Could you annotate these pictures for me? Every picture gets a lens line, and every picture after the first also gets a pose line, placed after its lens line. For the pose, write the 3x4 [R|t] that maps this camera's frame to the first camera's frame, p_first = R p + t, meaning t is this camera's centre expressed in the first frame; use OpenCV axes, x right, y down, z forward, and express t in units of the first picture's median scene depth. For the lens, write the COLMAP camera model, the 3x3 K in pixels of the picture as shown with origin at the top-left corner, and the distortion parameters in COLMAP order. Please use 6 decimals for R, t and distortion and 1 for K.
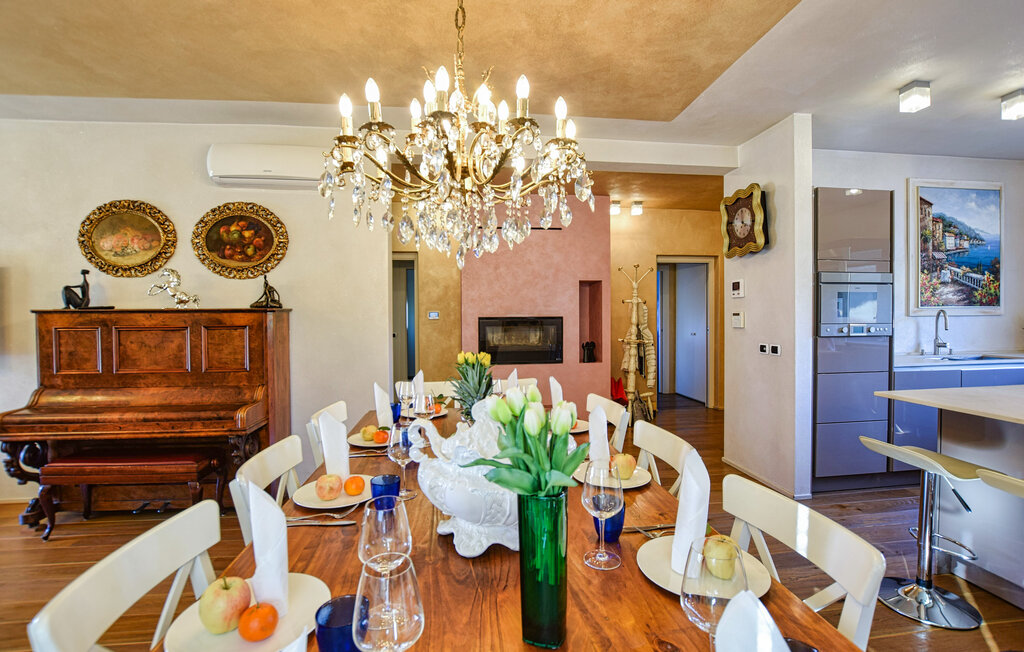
lens RADIAL K [[461.9, 0, 512.0], [0, 461.9, 326.0], [0, 0, 1]] dist [-0.021919, -0.000076]
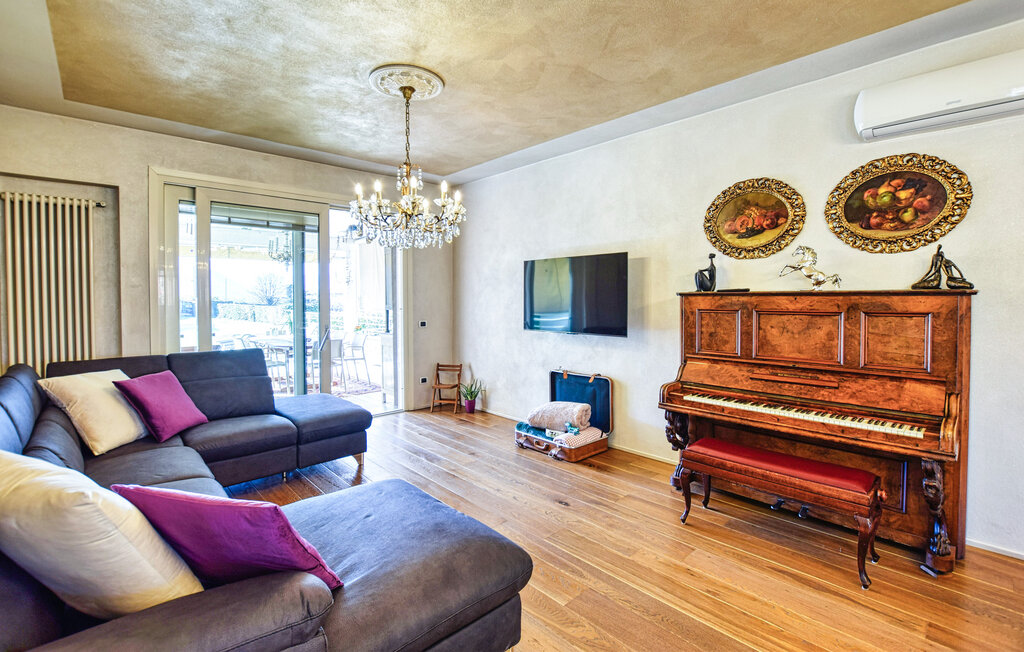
lens RADIAL K [[479.1, 0, 511.7], [0, 479.1, 313.7], [0, 0, 1]] dist [-0.024735, -0.000370]
pose [[0.580434, 0.031051, -0.813715, -0.349083], [-0.019370, 0.999516, 0.024325, -0.004724], [0.814077, 0.001643, 0.580755, -0.011214]]
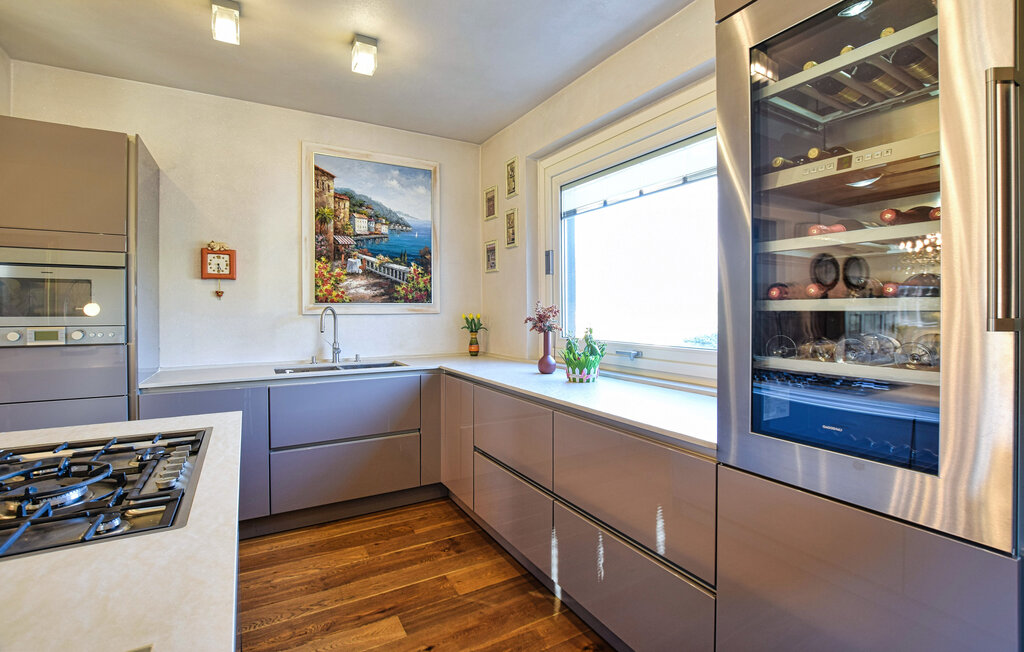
lens RADIAL K [[479.1, 0, 511.7], [0, 479.1, 313.7], [0, 0, 1]] dist [-0.024735, -0.000370]
pose [[0.915788, 0.001575, 0.401658, 0.569287], [0.006487, 0.999804, -0.018710, -0.003551], [-0.401609, 0.019740, 0.915599, 0.061121]]
